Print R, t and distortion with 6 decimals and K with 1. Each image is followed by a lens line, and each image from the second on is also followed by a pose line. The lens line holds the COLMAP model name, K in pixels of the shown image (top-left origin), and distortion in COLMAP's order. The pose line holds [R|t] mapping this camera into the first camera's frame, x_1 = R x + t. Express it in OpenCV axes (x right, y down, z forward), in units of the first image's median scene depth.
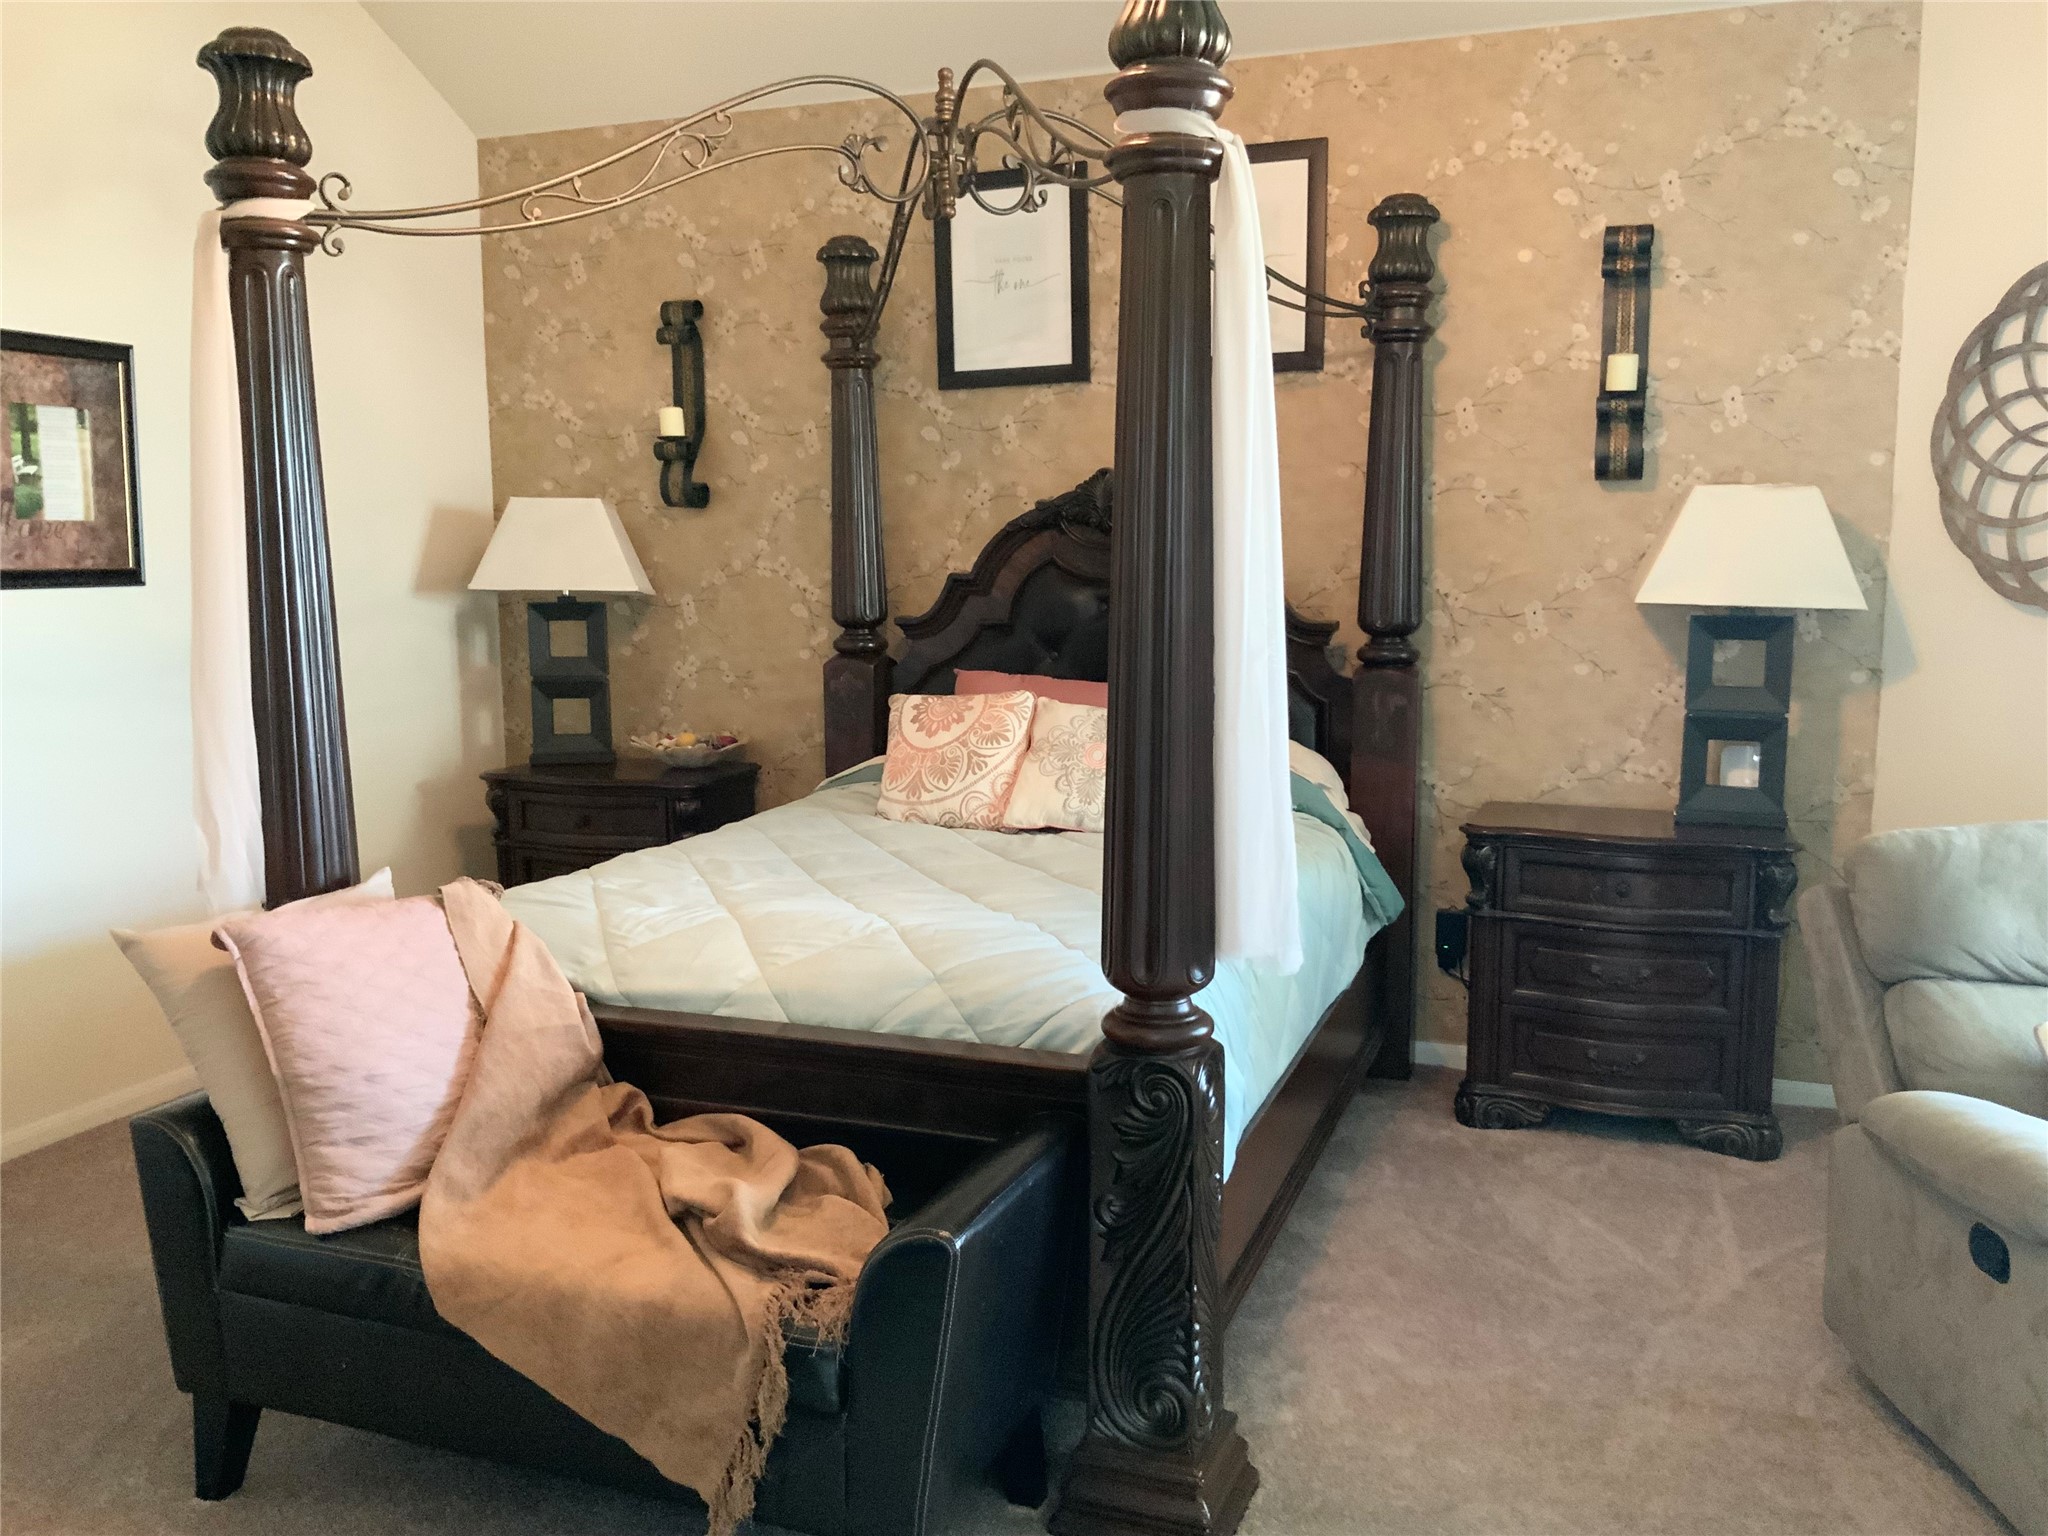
lens RADIAL K [[1715.7, 0, 1003.2], [0, 1715.7, 774.2], [0, 0, 1]] dist [0.069458, -0.137043]
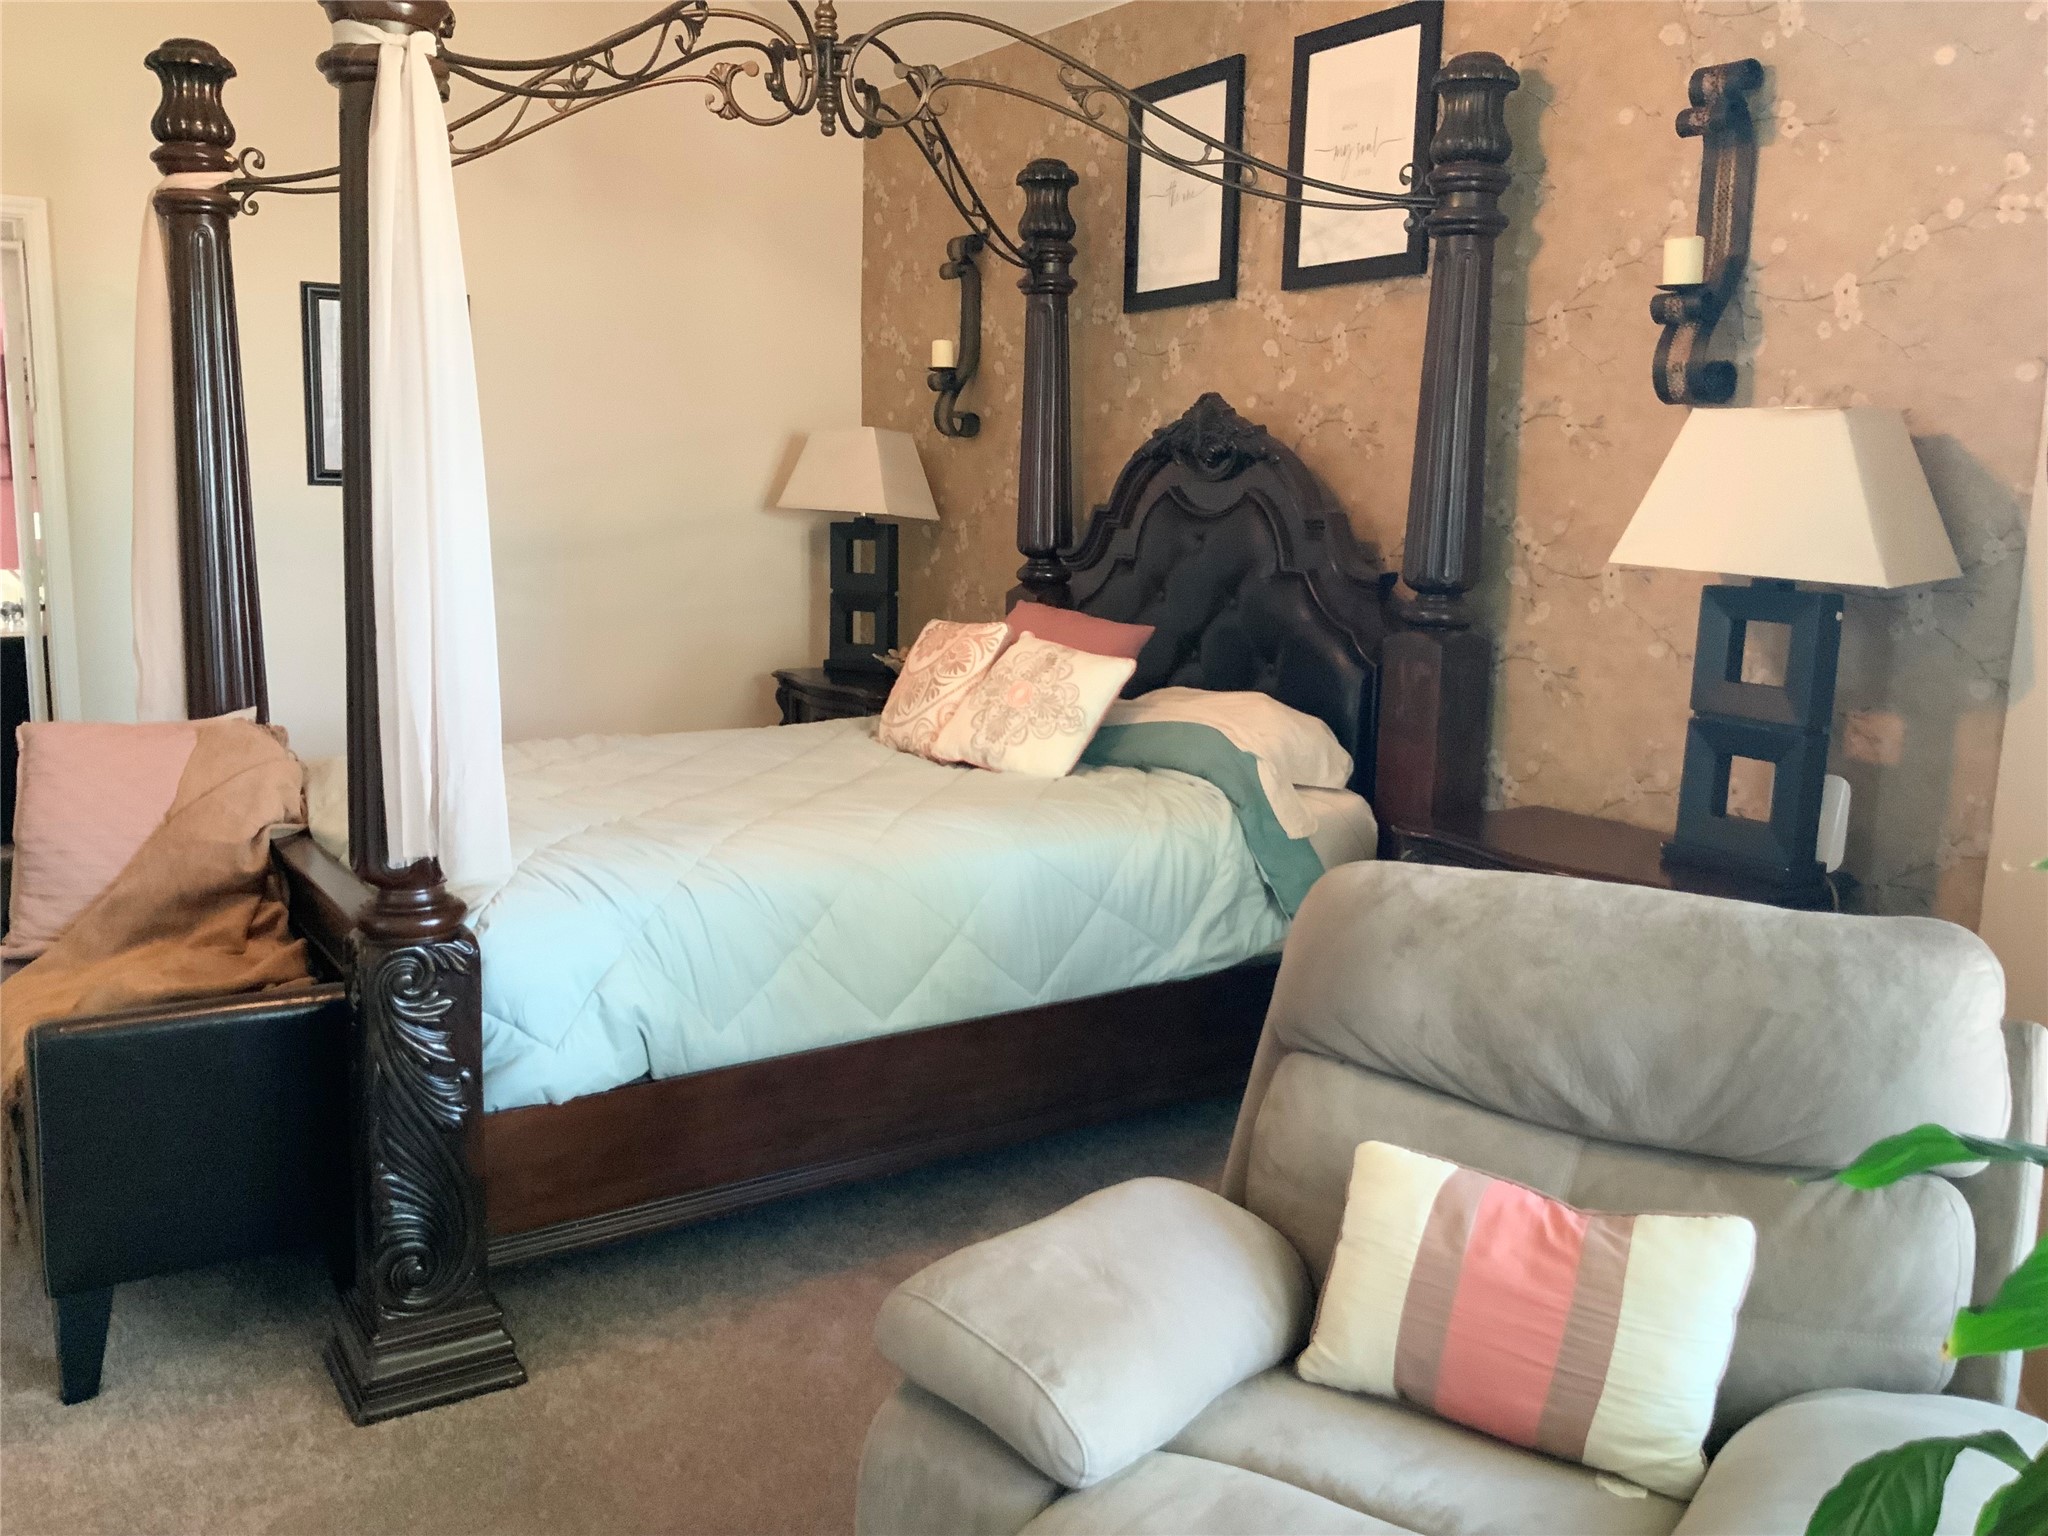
lens RADIAL K [[1715.7, 0, 1020.7], [0, 1715.7, 767.3], [0, 0, 1]] dist [0.069458, -0.137043]
pose [[0.808011, 0.120461, -0.576722, 0.576559], [-0.106421, 0.992615, 0.058229, -0.024493], [0.579477, 0.014326, 0.814863, 0.212023]]
